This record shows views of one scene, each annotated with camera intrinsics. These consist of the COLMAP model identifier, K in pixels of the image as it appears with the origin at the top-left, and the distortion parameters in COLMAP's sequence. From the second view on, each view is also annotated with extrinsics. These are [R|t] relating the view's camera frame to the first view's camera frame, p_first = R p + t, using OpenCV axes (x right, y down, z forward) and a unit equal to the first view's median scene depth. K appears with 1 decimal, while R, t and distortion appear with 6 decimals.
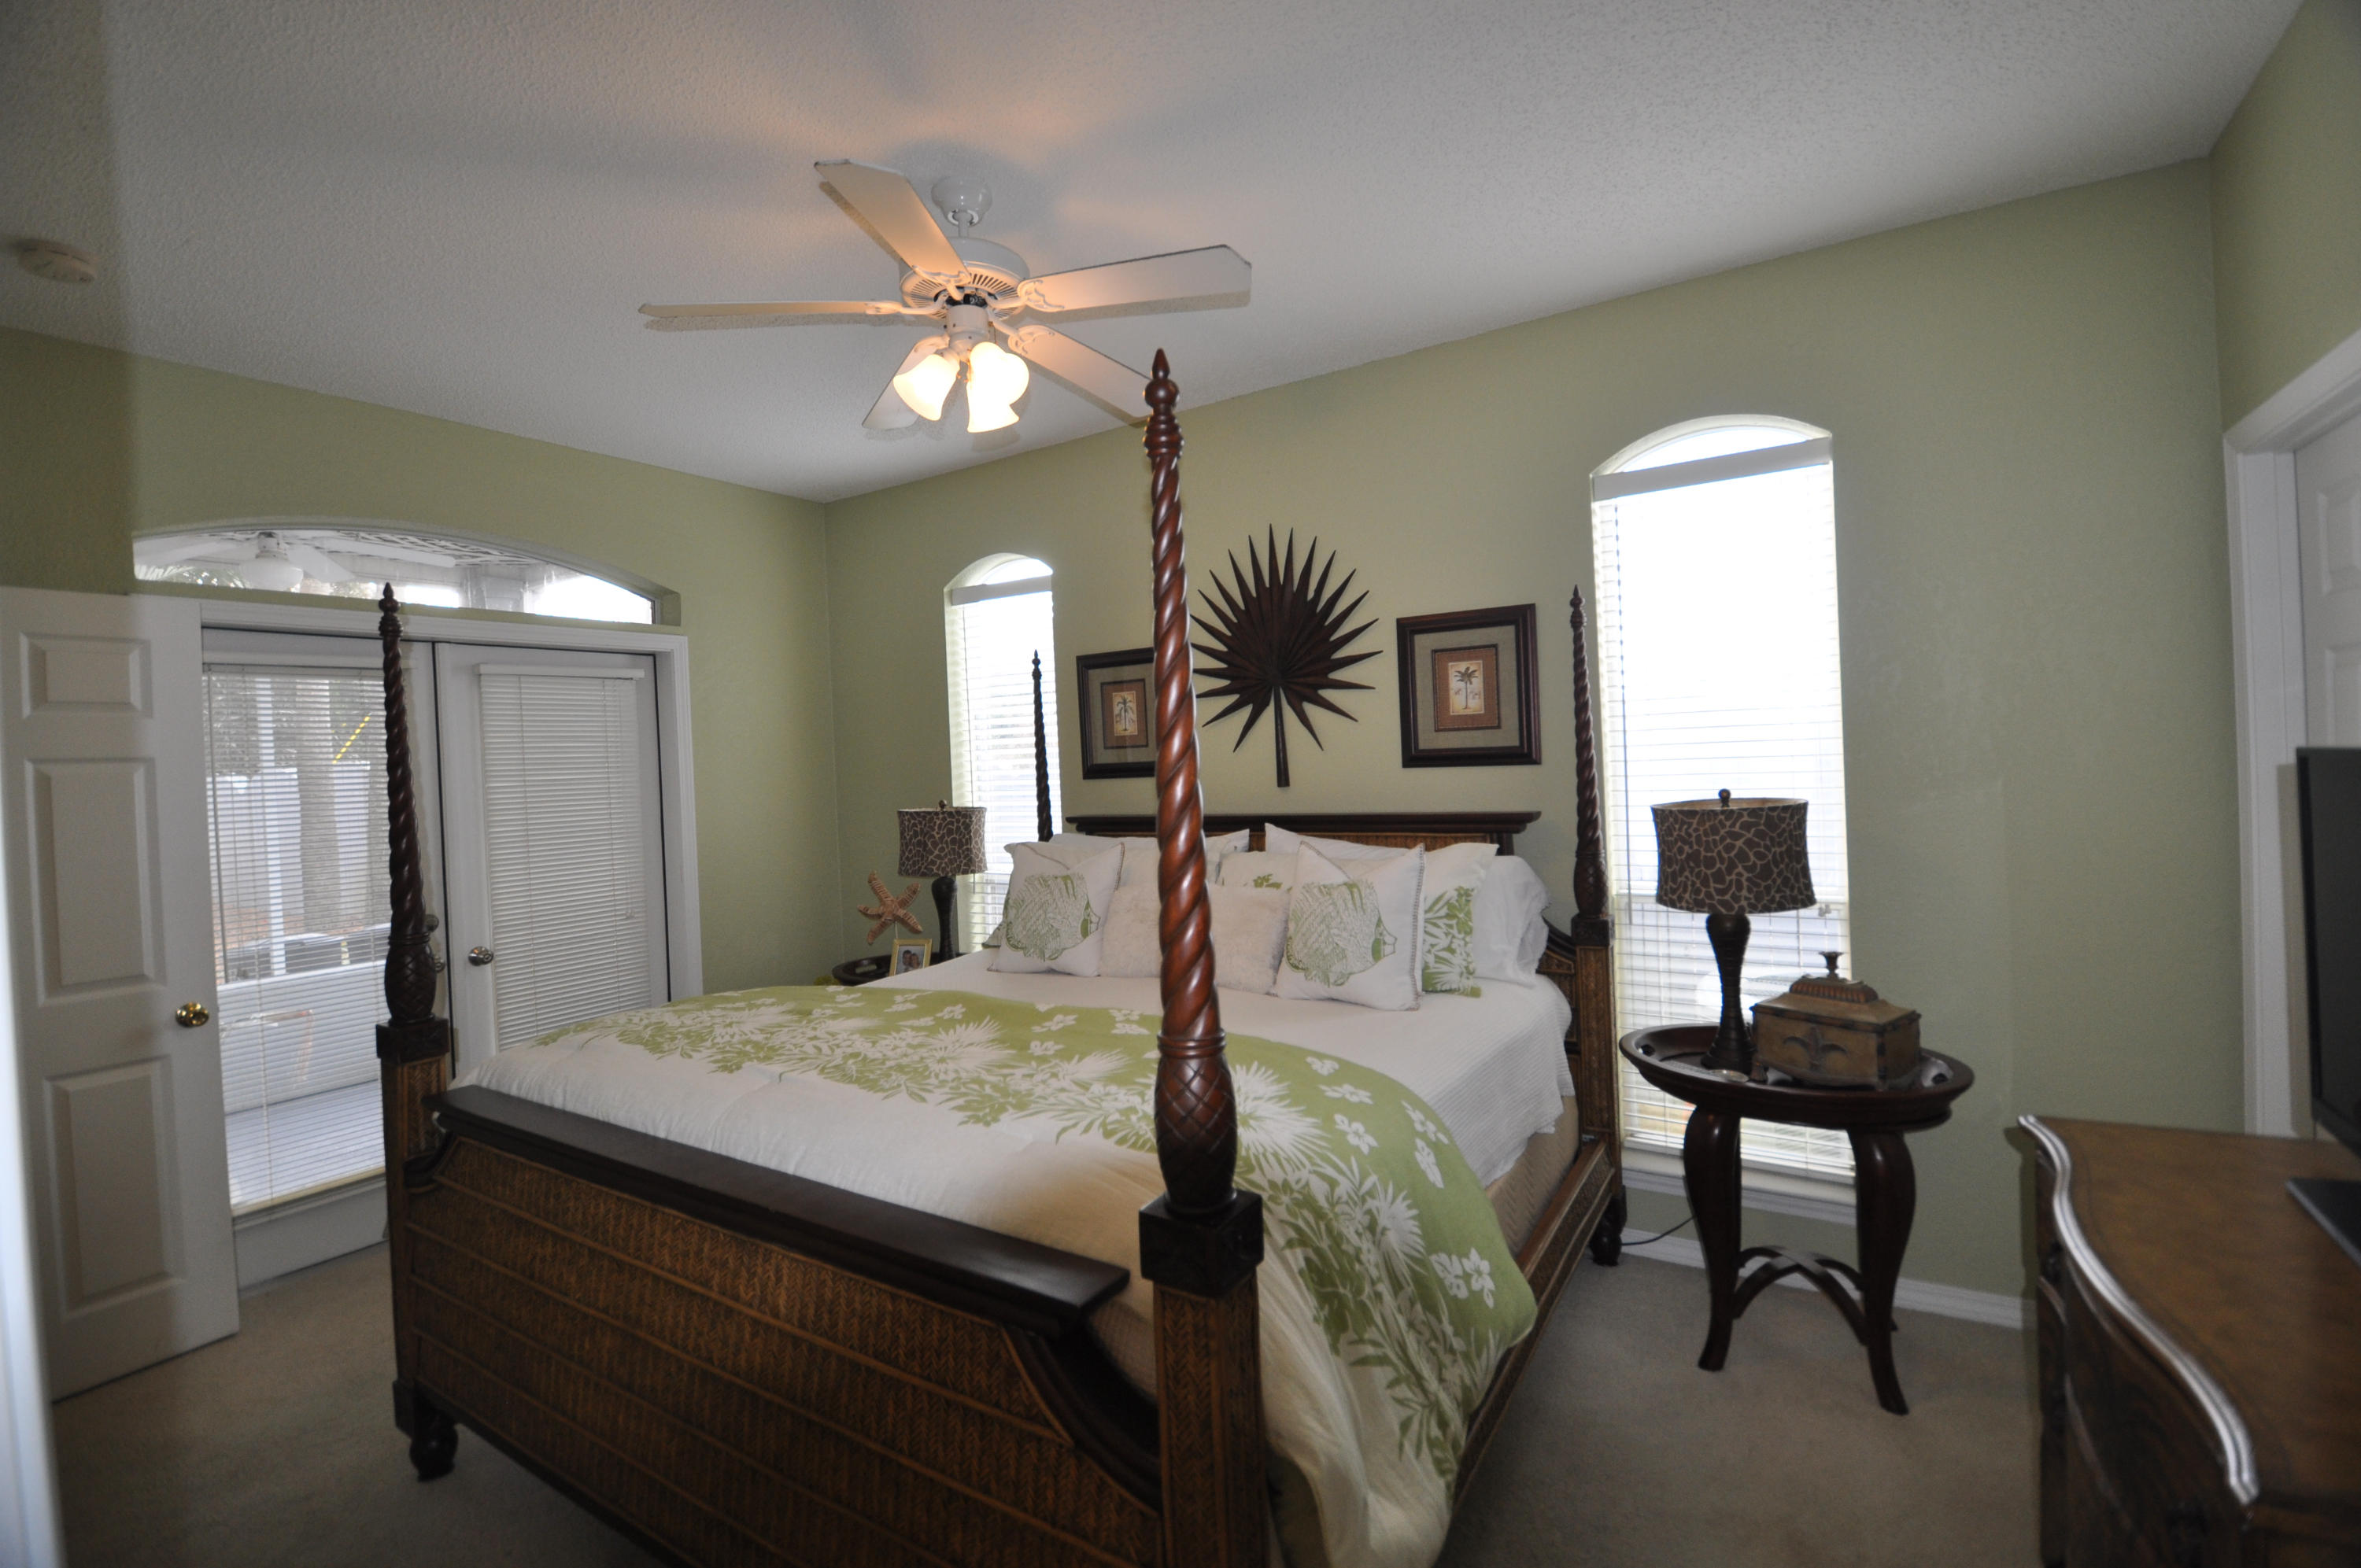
lens RADIAL K [[1019.6, 0, 1185.4], [0, 1019.6, 801.1], [0, 0, 1]] dist [0.001556, -0.045601]
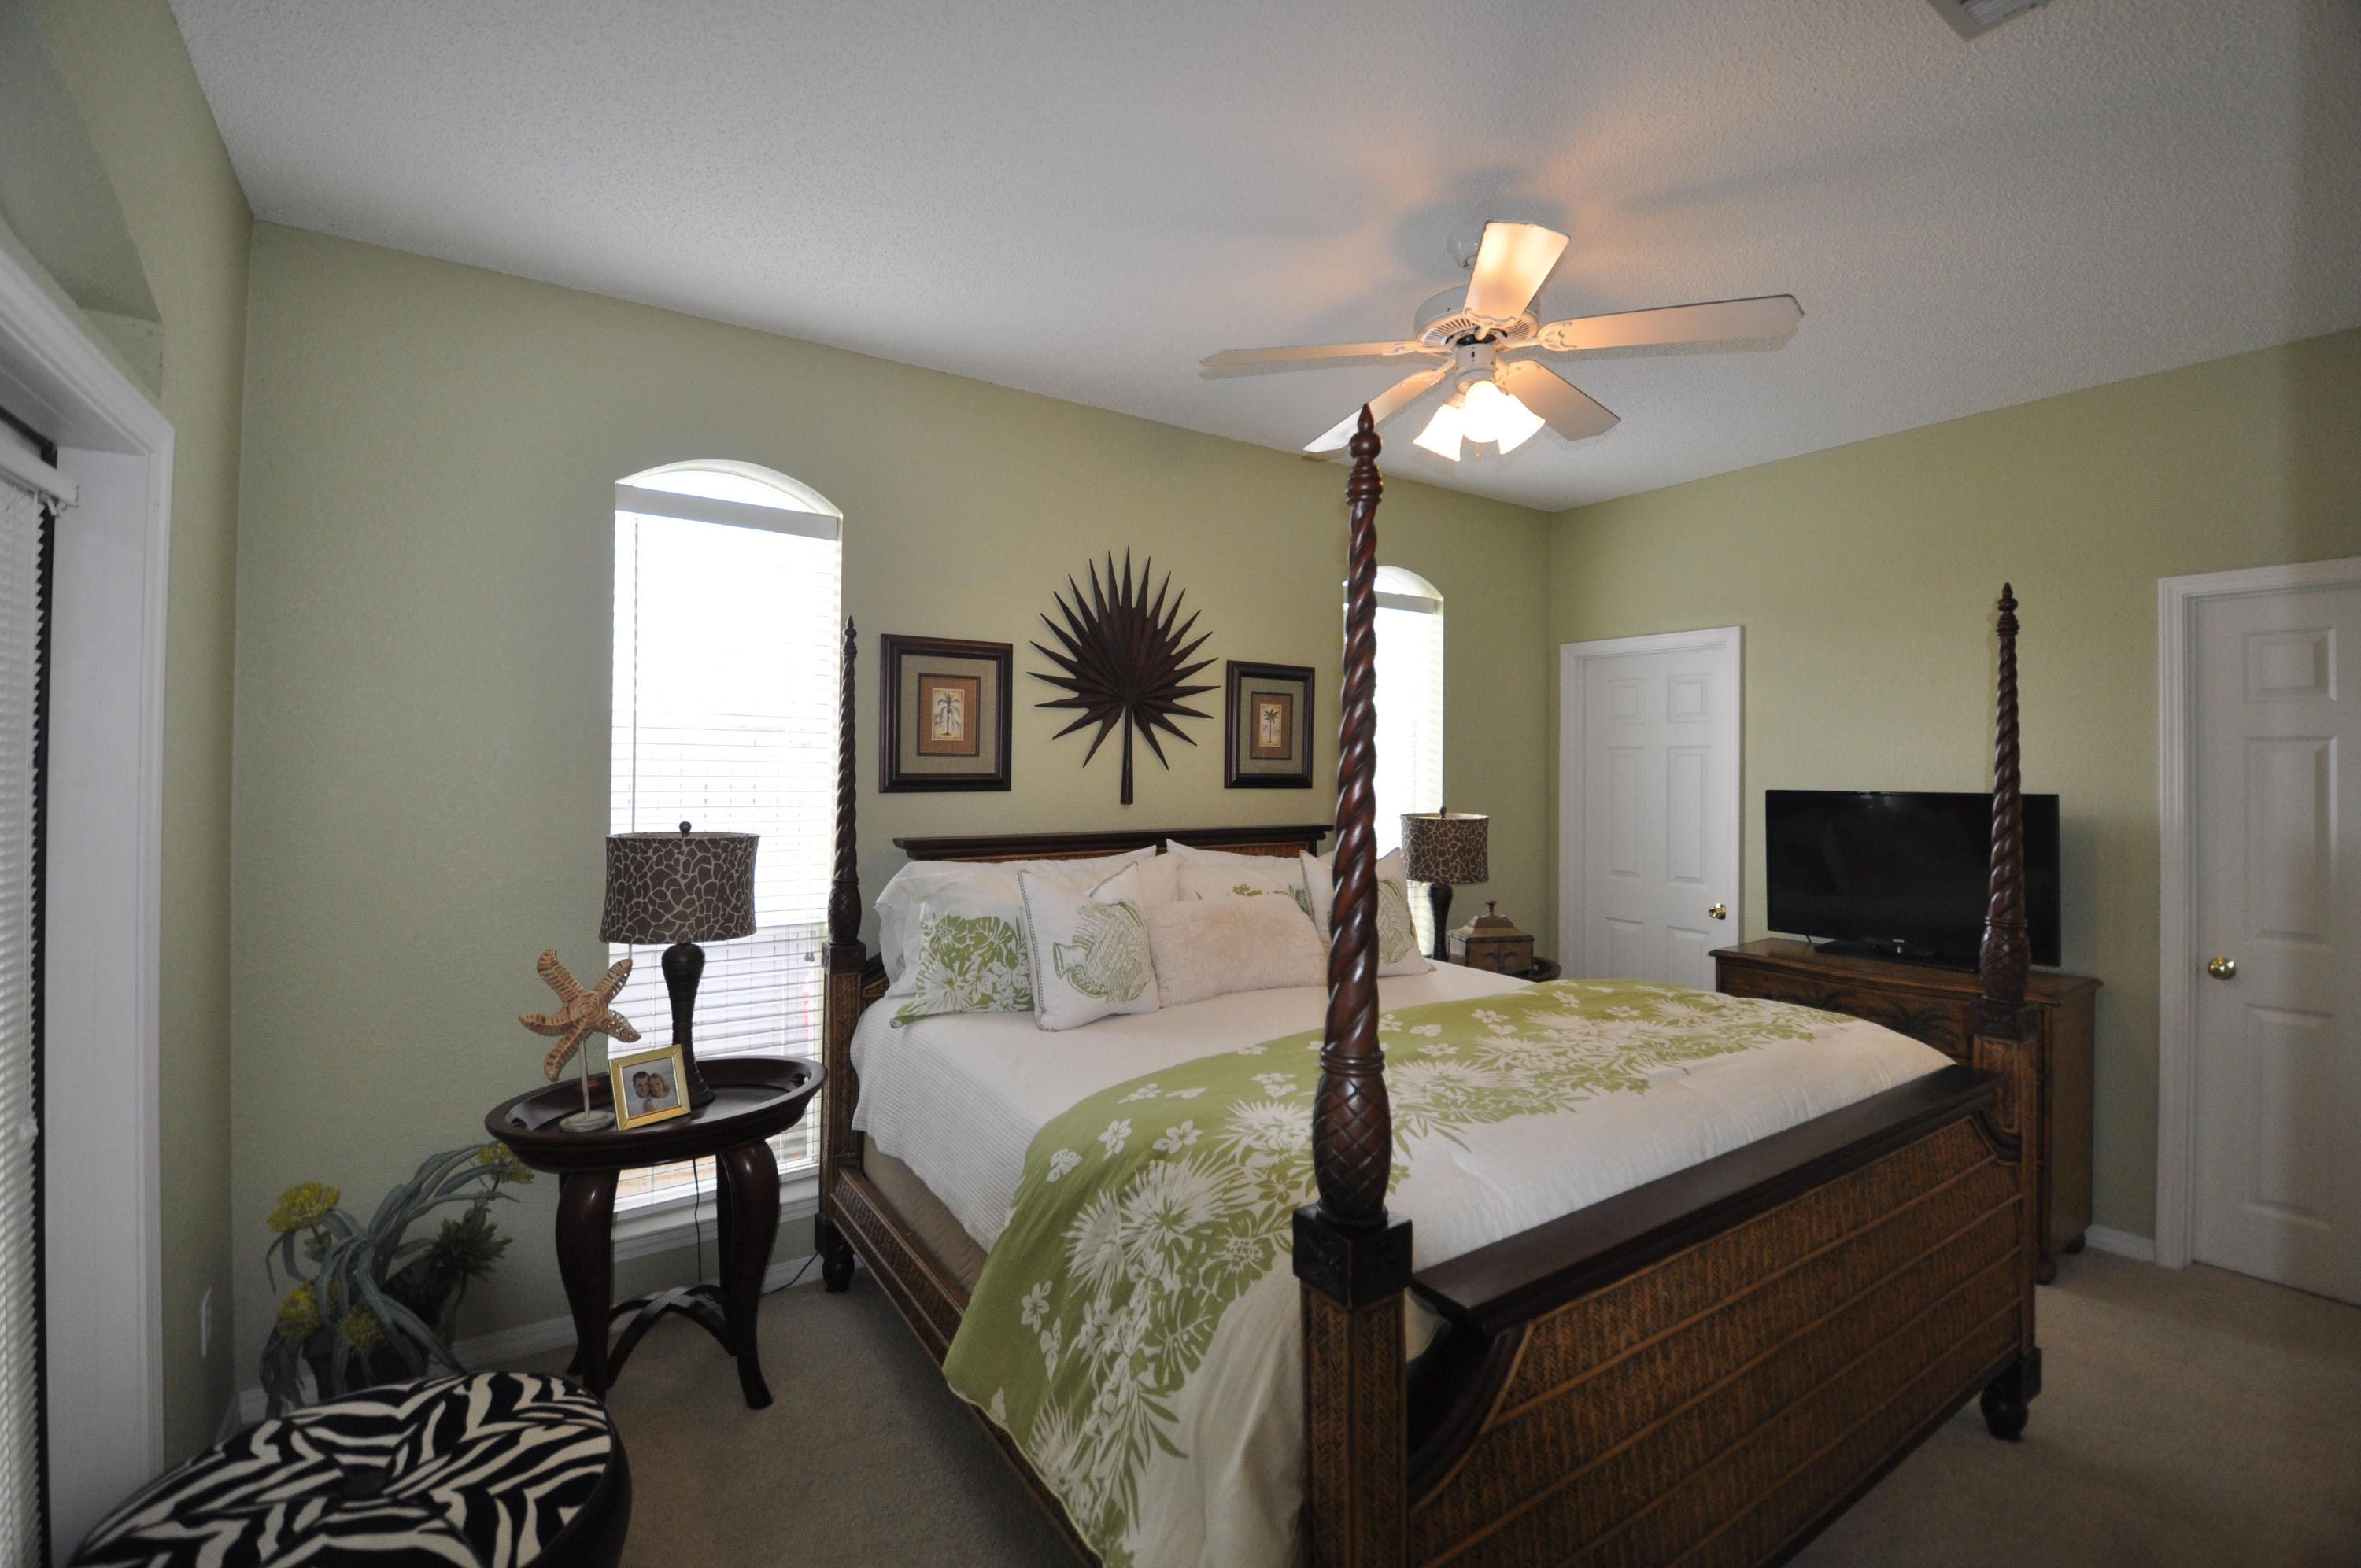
lens RADIAL K [[1035.3, 0, 1185.8], [0, 1035.3, 772.5], [0, 0, 1]] dist [0.024412, -0.025850]
pose [[0.397374, 0.042539, 0.916670, -0.828233], [0.017169, 0.998406, -0.053774, 0.011166], [-0.917496, 0.037106, 0.396010, 0.535907]]
